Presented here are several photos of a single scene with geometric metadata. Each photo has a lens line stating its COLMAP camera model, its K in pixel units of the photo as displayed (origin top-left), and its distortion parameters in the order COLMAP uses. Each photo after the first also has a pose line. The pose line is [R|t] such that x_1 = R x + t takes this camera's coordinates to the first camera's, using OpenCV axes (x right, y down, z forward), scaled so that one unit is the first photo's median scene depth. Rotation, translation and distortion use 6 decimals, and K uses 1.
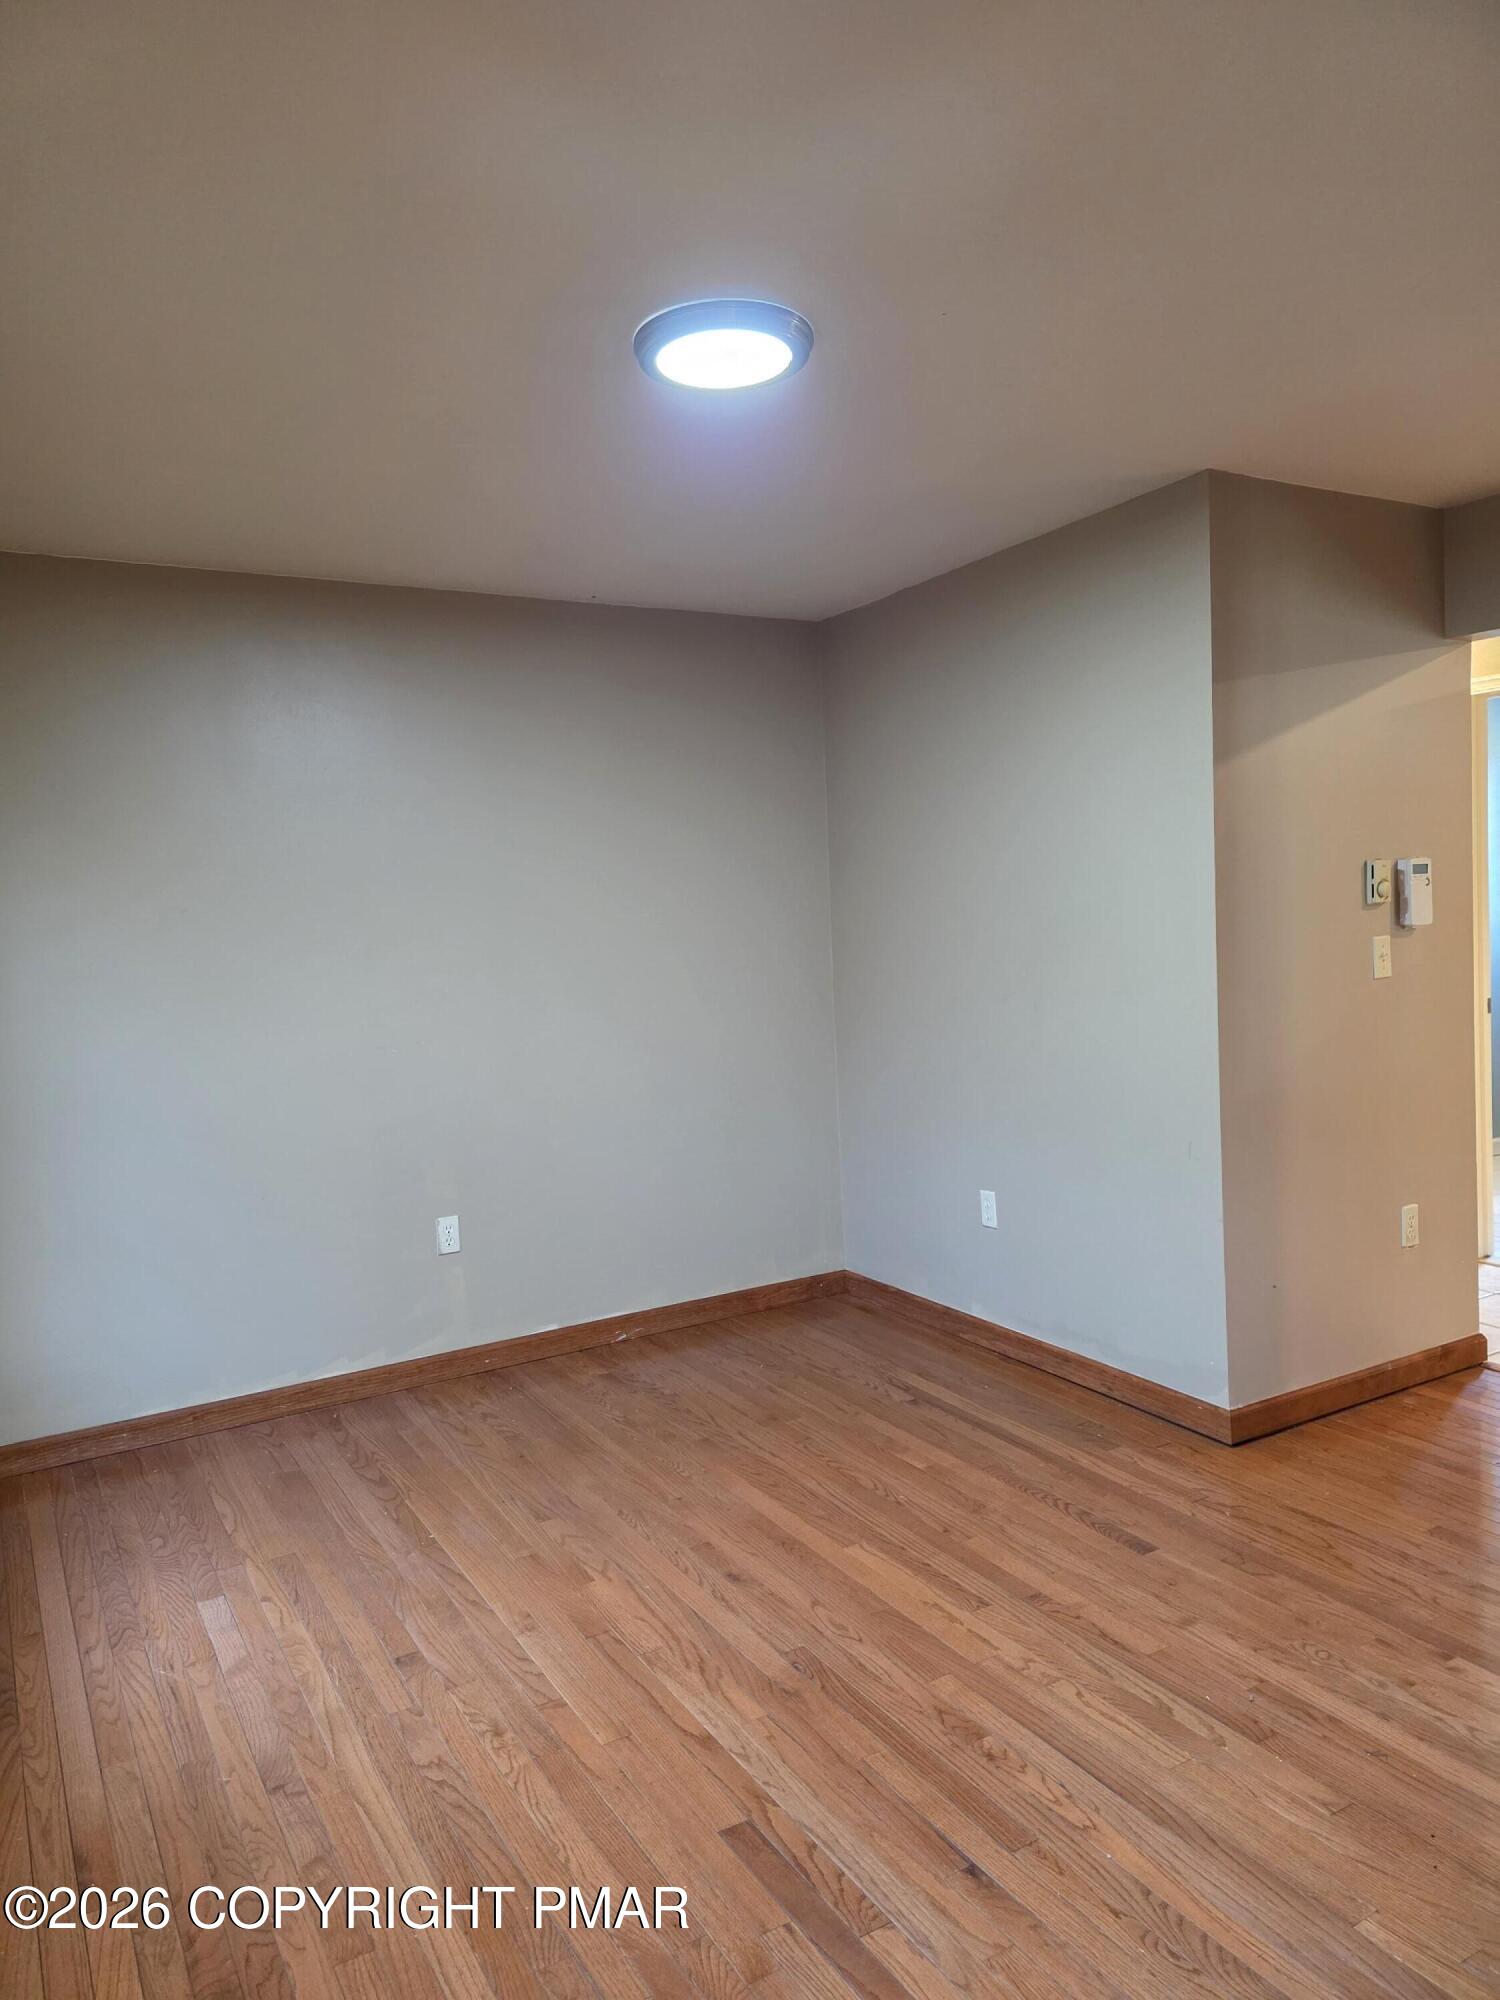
lens RADIAL K [[1344.3, 0, 729.5], [0, 1344.3, 1000.9], [0, 0, 1]] dist [0.065273, -0.061165]
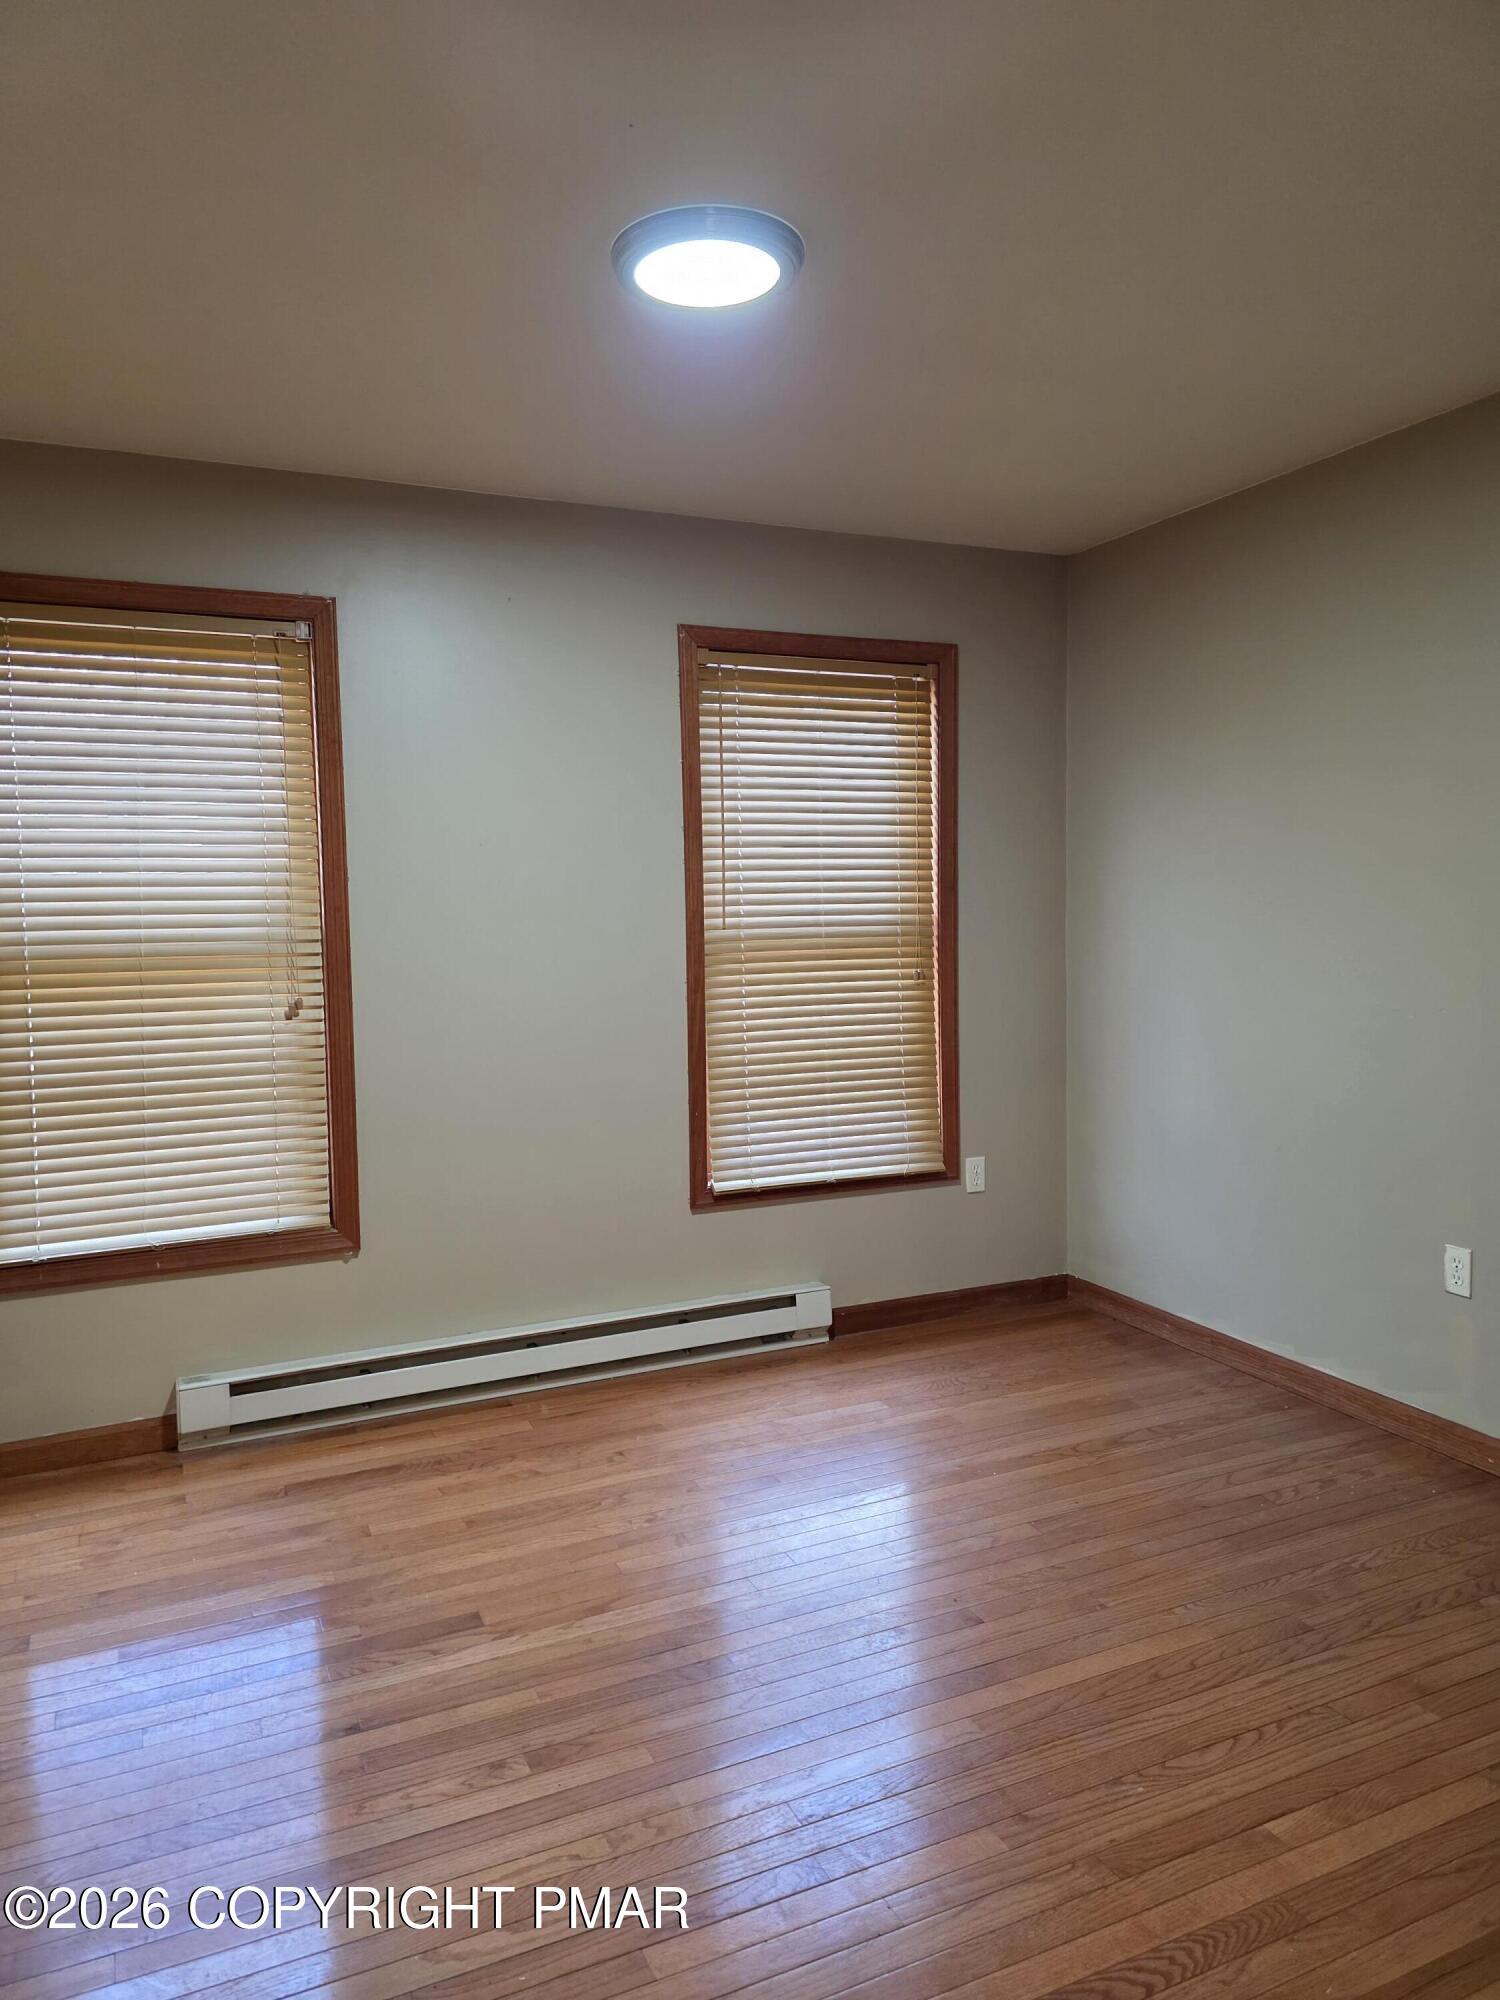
lens RADIAL K [[1344.3, 0, 729.5], [0, 1344.3, 1000.9], [0, 0, 1]] dist [0.065273, -0.061165]
pose [[-0.098382, 0.122699, -0.987556, 0.706482], [-0.034315, 0.991361, 0.126590, -0.074373], [0.994557, 0.046342, -0.093322, 0.816153]]
